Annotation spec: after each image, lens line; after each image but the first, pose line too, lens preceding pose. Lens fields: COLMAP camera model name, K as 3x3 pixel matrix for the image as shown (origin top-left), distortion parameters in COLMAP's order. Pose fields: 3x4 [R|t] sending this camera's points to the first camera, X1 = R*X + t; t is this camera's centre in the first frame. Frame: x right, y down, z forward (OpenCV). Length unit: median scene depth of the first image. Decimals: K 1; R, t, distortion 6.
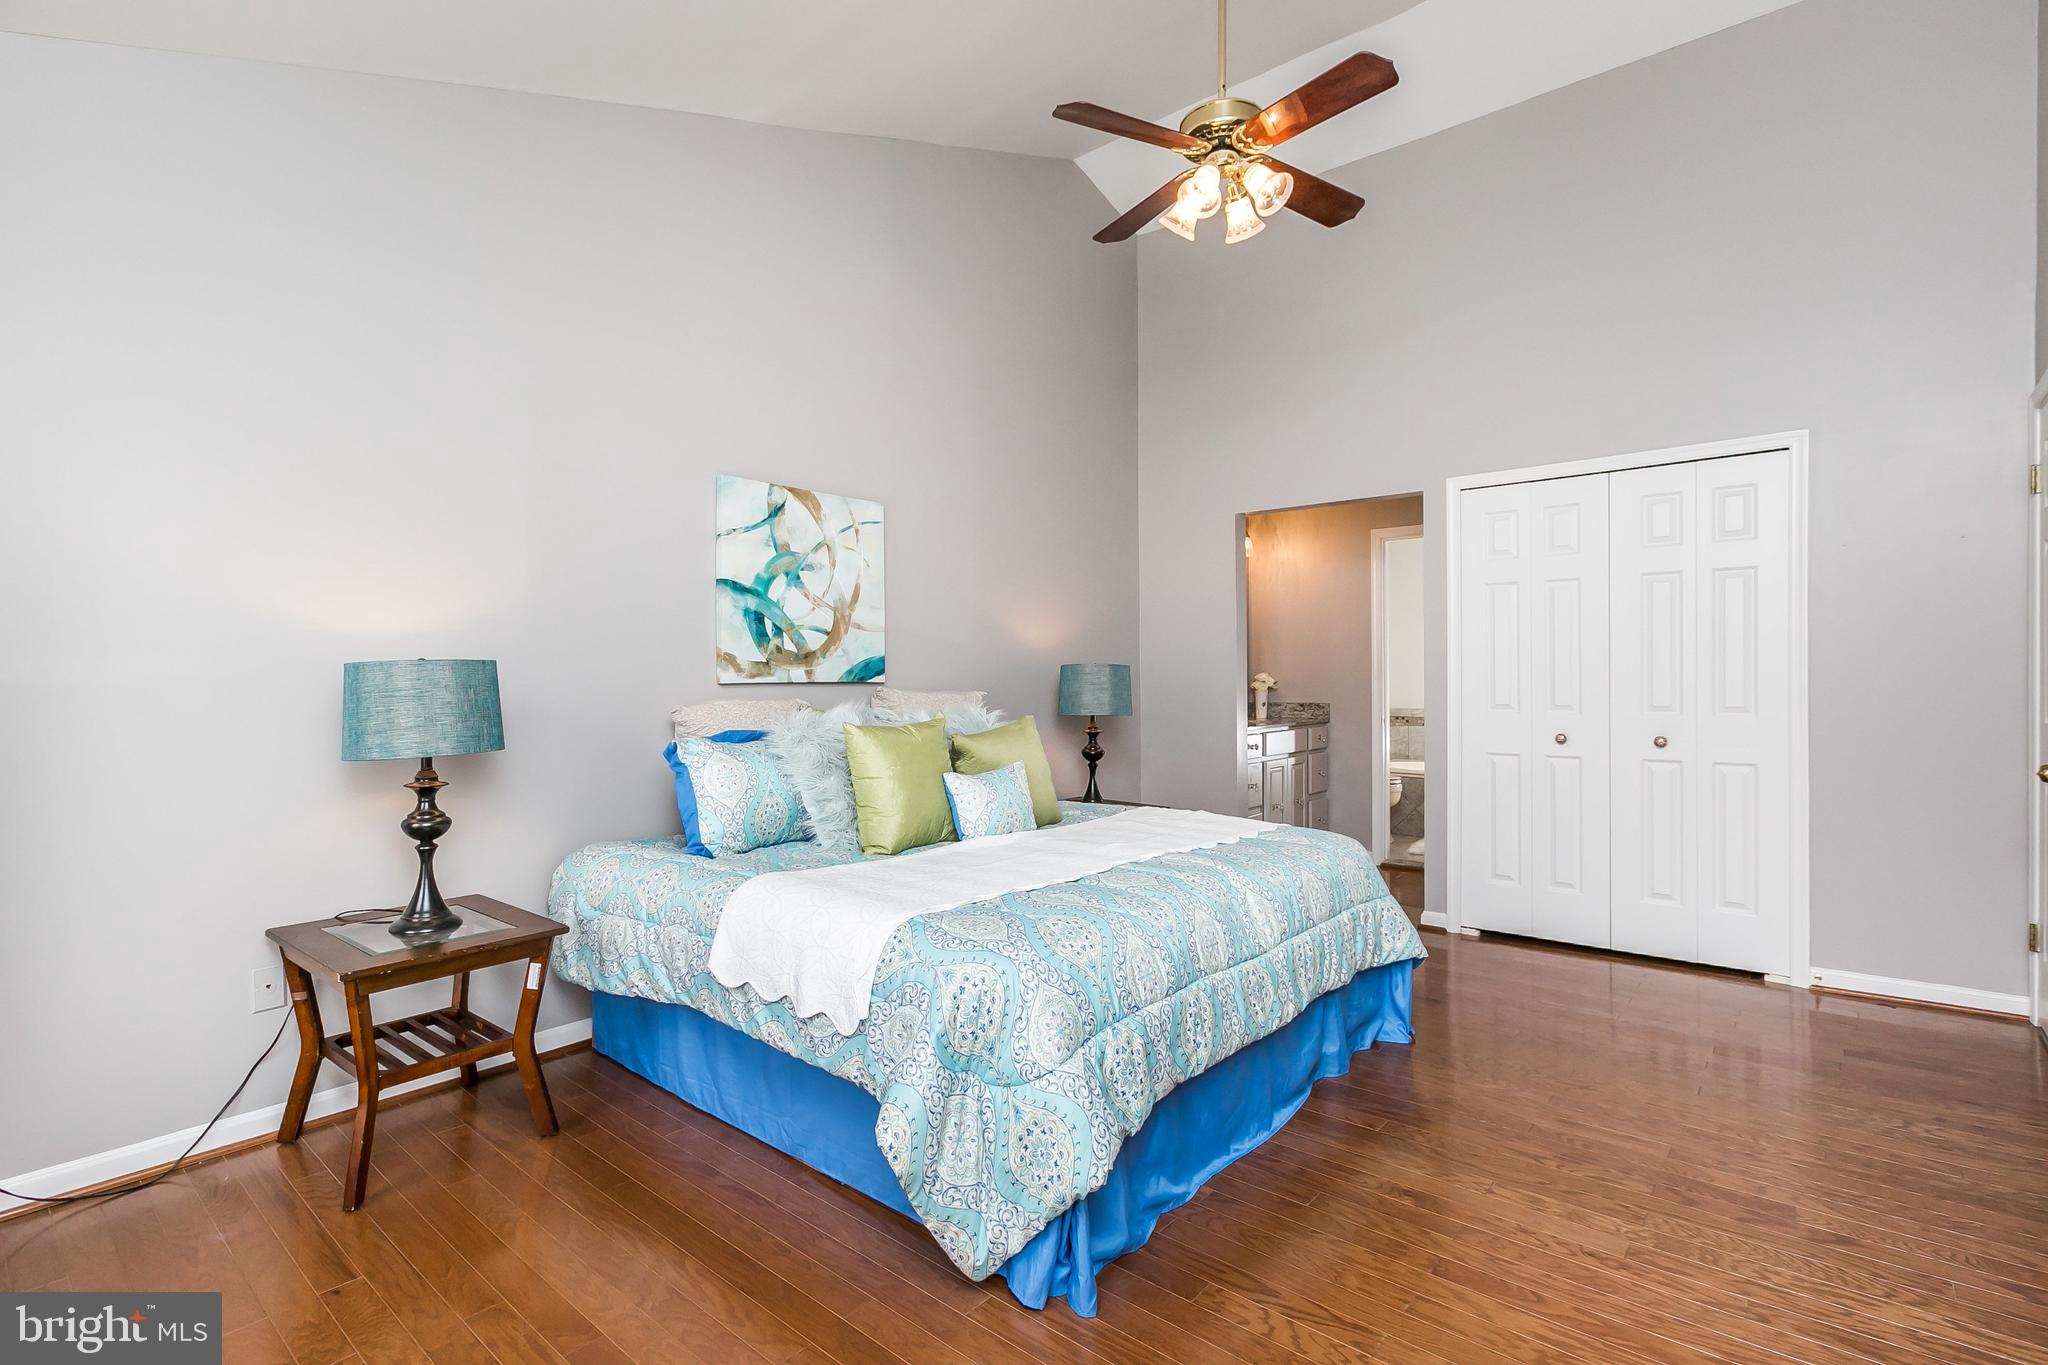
lens RADIAL K [[996.4, 0, 1027.1], [0, 996.4, 645.6], [0, 0, 1]] dist [-0.043224, -0.000012]
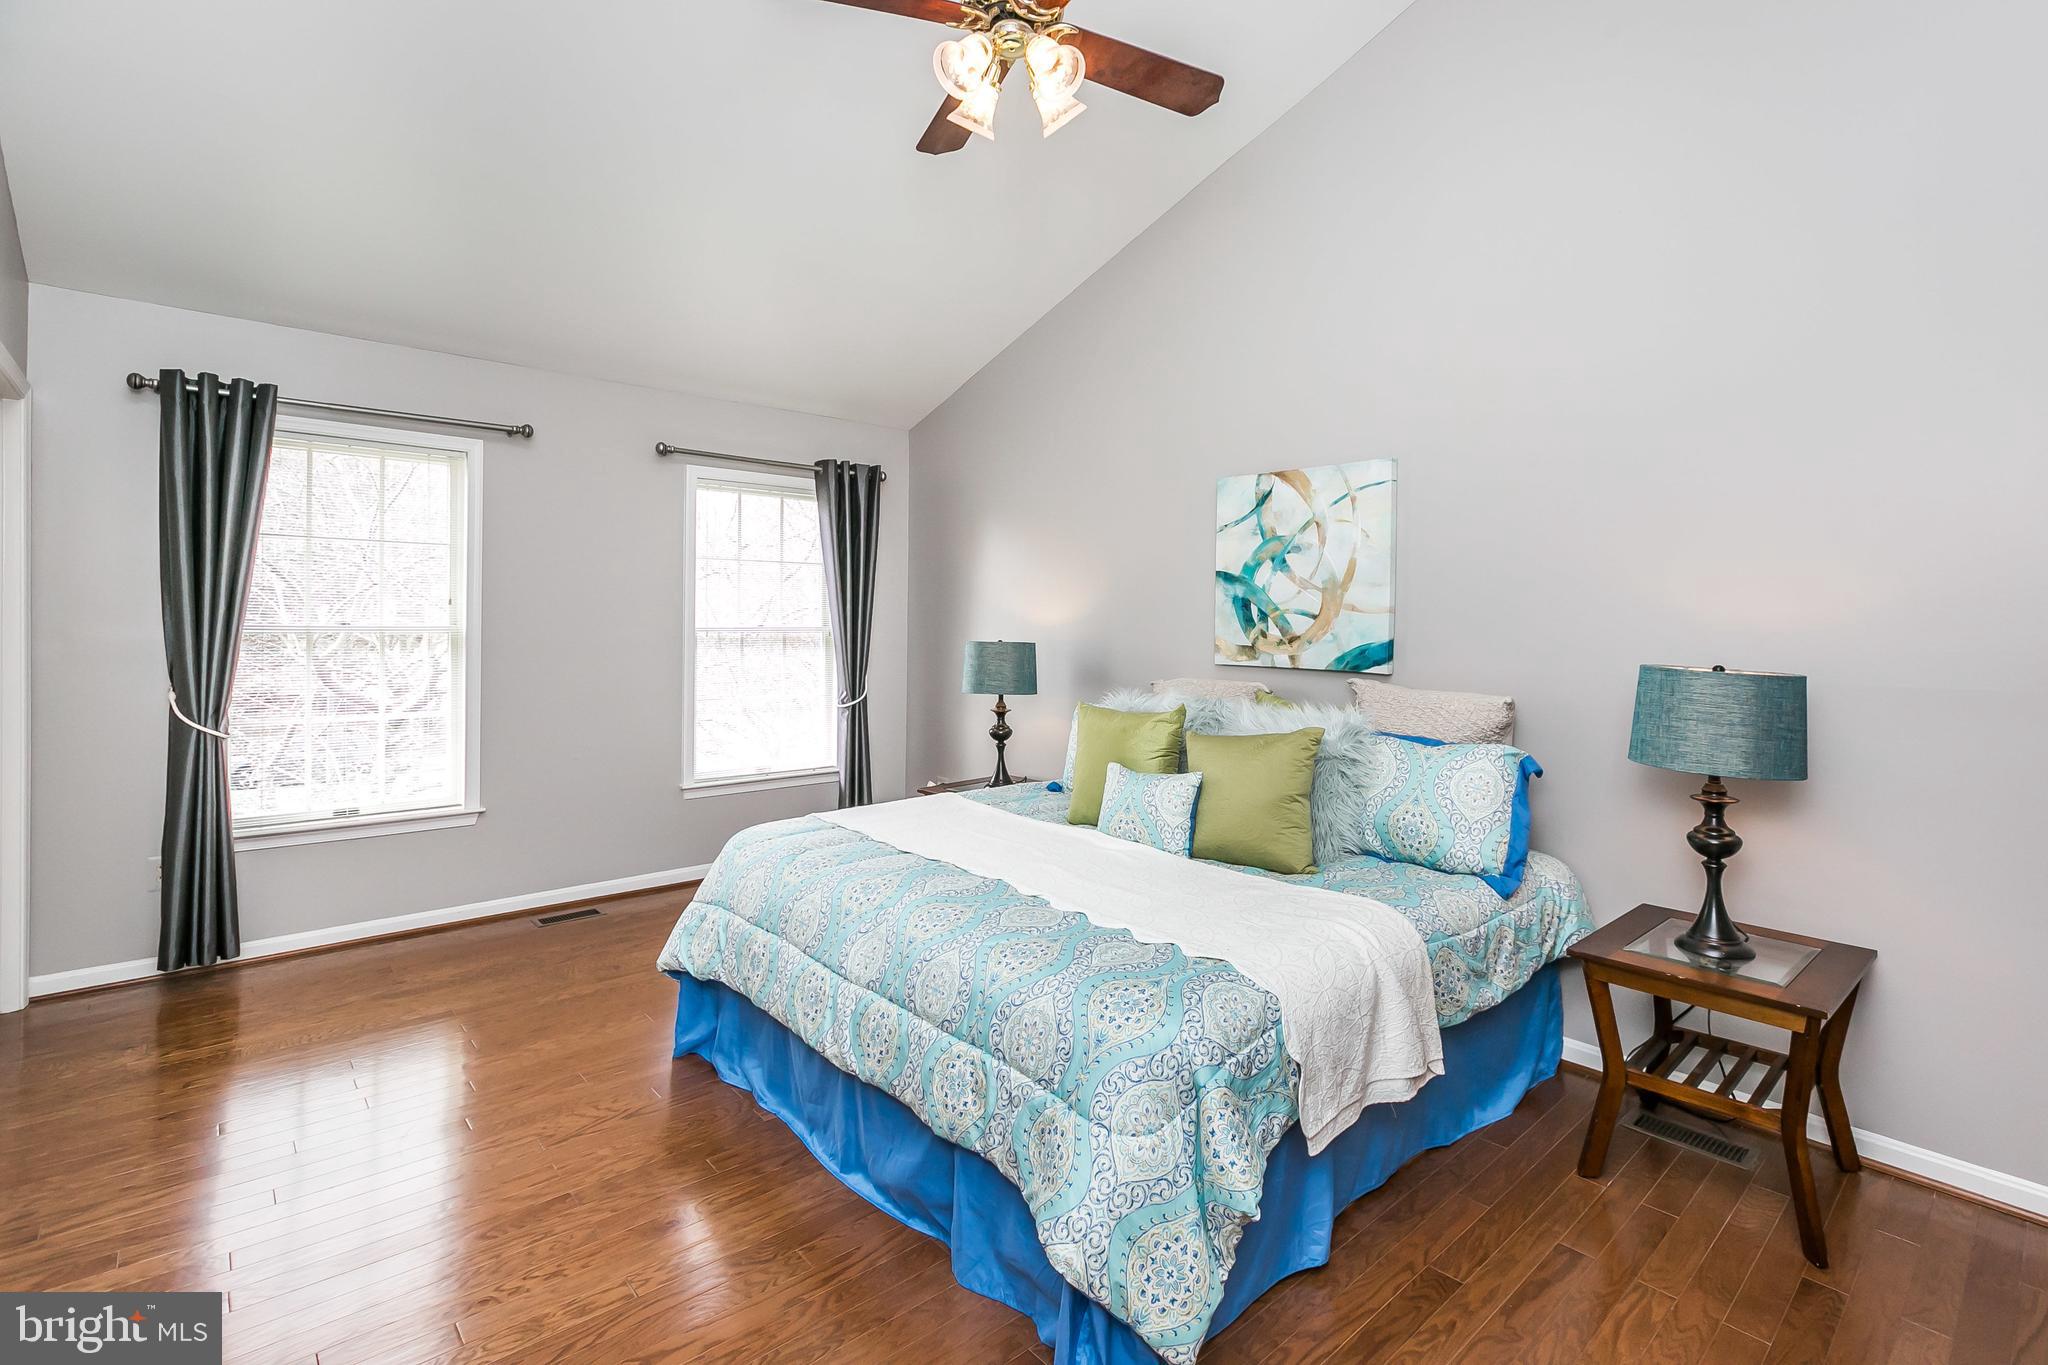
lens RADIAL K [[927.9, 0, 1024.0], [0, 927.9, 682.5], [0, 0, 1]] dist [-0.036944, -0.000087]
pose [[-0.132082, 0.023926, -0.990950, 0.712922], [-0.021990, 0.999392, 0.027061, 0.032592], [0.990995, 0.025365, -0.131476, 0.865333]]
